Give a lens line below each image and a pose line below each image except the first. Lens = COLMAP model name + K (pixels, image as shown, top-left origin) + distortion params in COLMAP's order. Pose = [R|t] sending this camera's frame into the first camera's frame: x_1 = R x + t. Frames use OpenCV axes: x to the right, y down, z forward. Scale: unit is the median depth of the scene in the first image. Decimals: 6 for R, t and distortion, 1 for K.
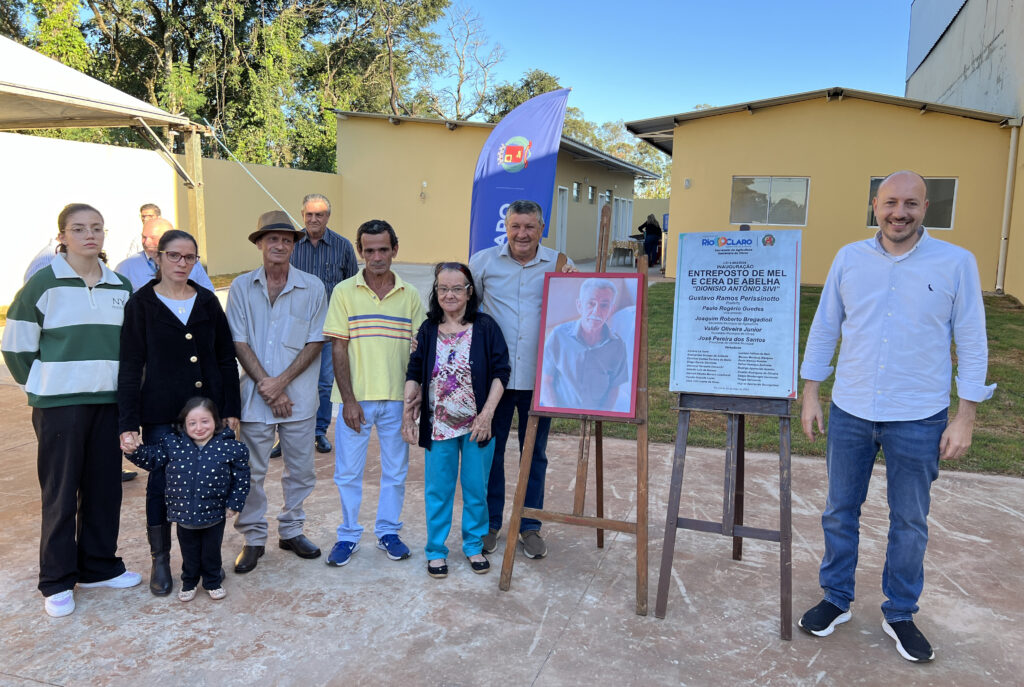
lens RADIAL K [[788.5, 0, 515.1], [0, 788.5, 332.3], [0, 0, 1]] dist [0.050029, -0.059312]
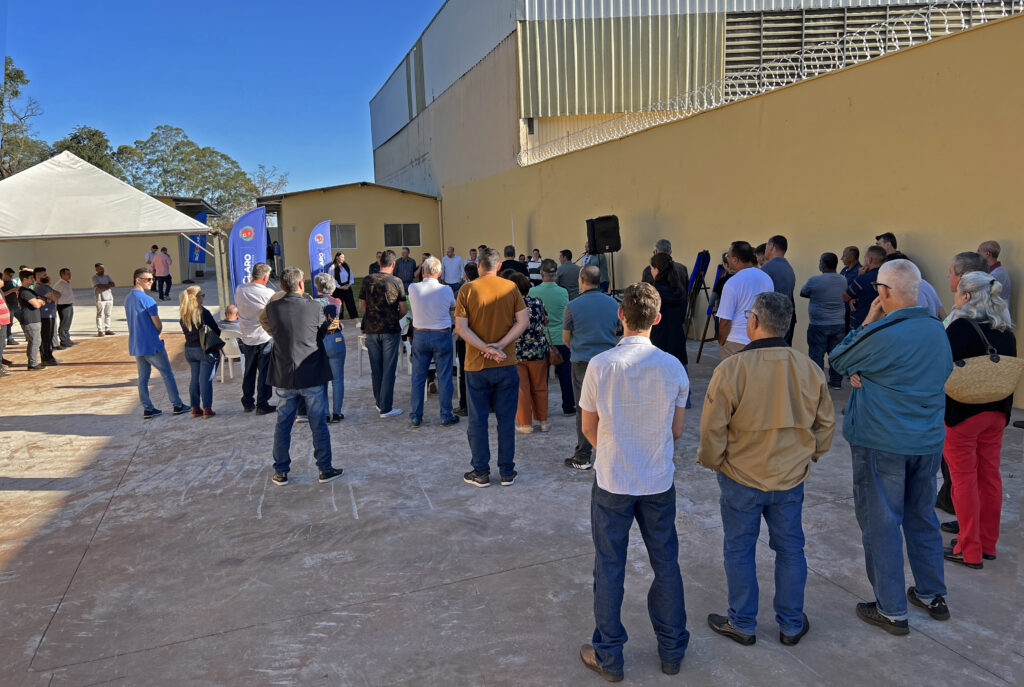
lens RADIAL K [[788.5, 0, 515.1], [0, 788.5, 332.3], [0, 0, 1]] dist [0.050029, -0.059312]
pose [[0.795439, -0.124309, 0.593147, -2.129990], [0.134278, 0.990561, 0.027524, 0.302429], [-0.590970, 0.057753, 0.804623, -3.347110]]
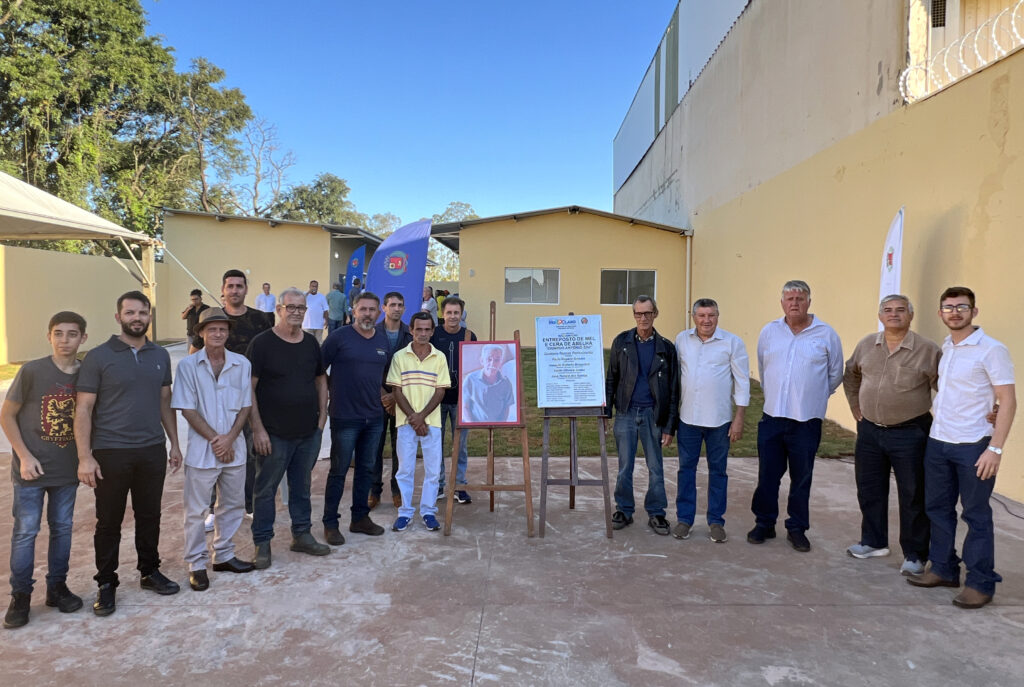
lens RADIAL K [[692.5, 0, 505.7], [0, 692.5, 340.1], [0, 0, 1]] dist [-0.000143, 0.002477]
pose [[0.956230, -0.028093, 0.291263, -0.265919], [0.051047, 0.996133, -0.071508, 0.026876], [-0.288128, 0.083246, 0.953967, -0.381549]]
